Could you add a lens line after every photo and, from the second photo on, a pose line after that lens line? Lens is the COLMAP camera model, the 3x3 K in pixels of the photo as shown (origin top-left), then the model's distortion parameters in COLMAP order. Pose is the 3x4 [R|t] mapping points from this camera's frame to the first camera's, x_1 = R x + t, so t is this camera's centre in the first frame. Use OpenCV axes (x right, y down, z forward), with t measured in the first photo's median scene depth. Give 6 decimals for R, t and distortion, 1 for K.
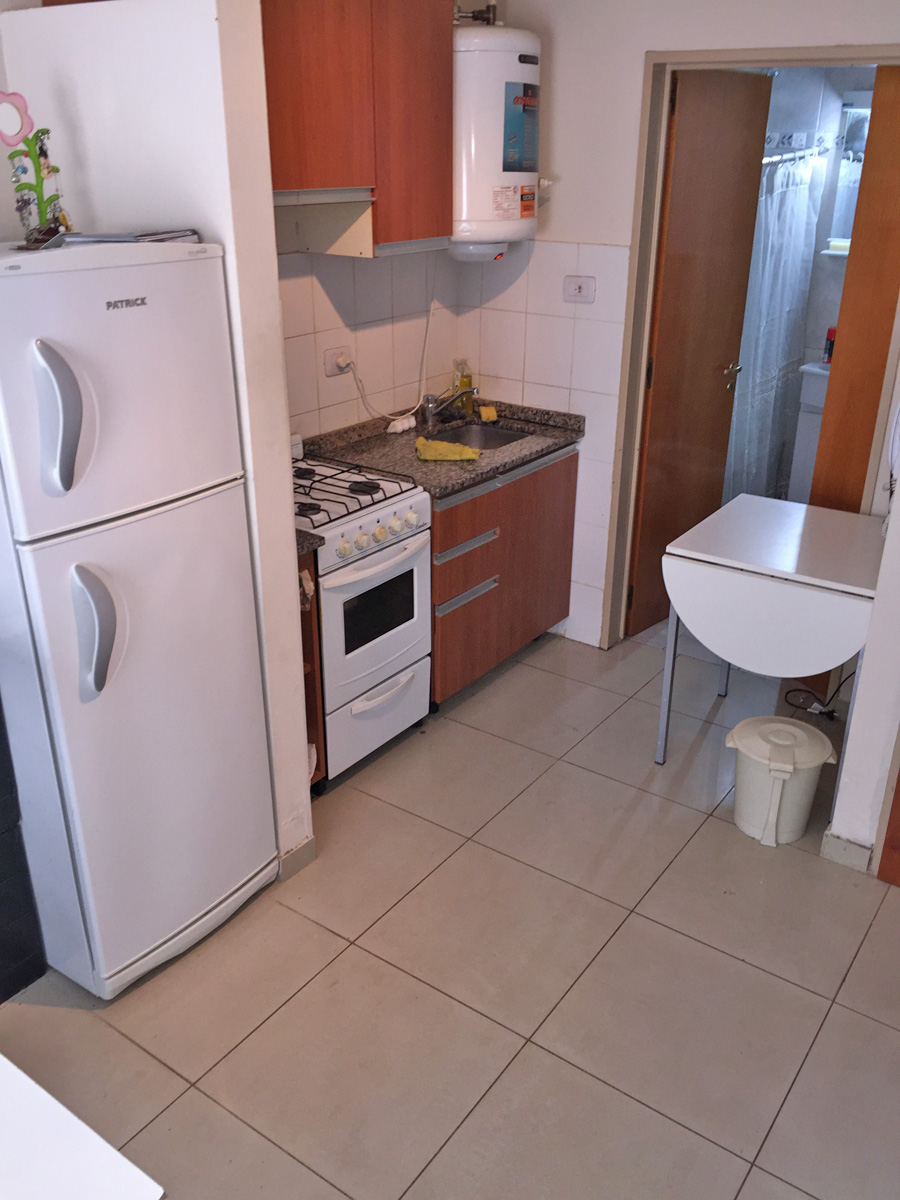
lens RADIAL K [[1009.2, 0, 450.0], [0, 1009.2, 600.0], [0, 0, 1]] dist [0.002903, -0.000982]
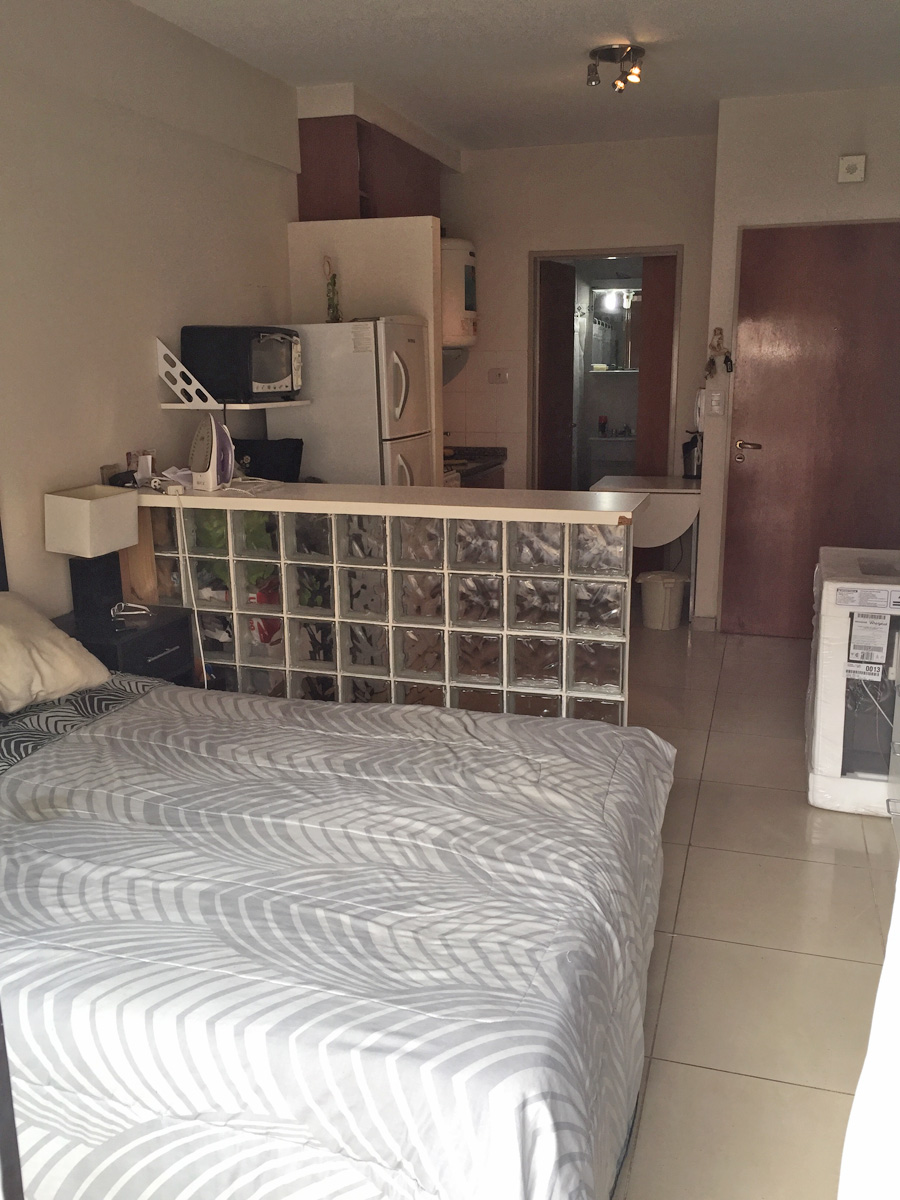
lens RADIAL K [[1021.6, 0, 450.0], [0, 1021.6, 600.0], [0, 0, 1]] dist [-0.002674, 0.000097]
pose [[0.948893, -0.082485, 0.304627, -0.561532], [0.138012, 0.976507, -0.165487, 0.381492], [-0.283821, 0.199072, 0.937985, -0.610799]]
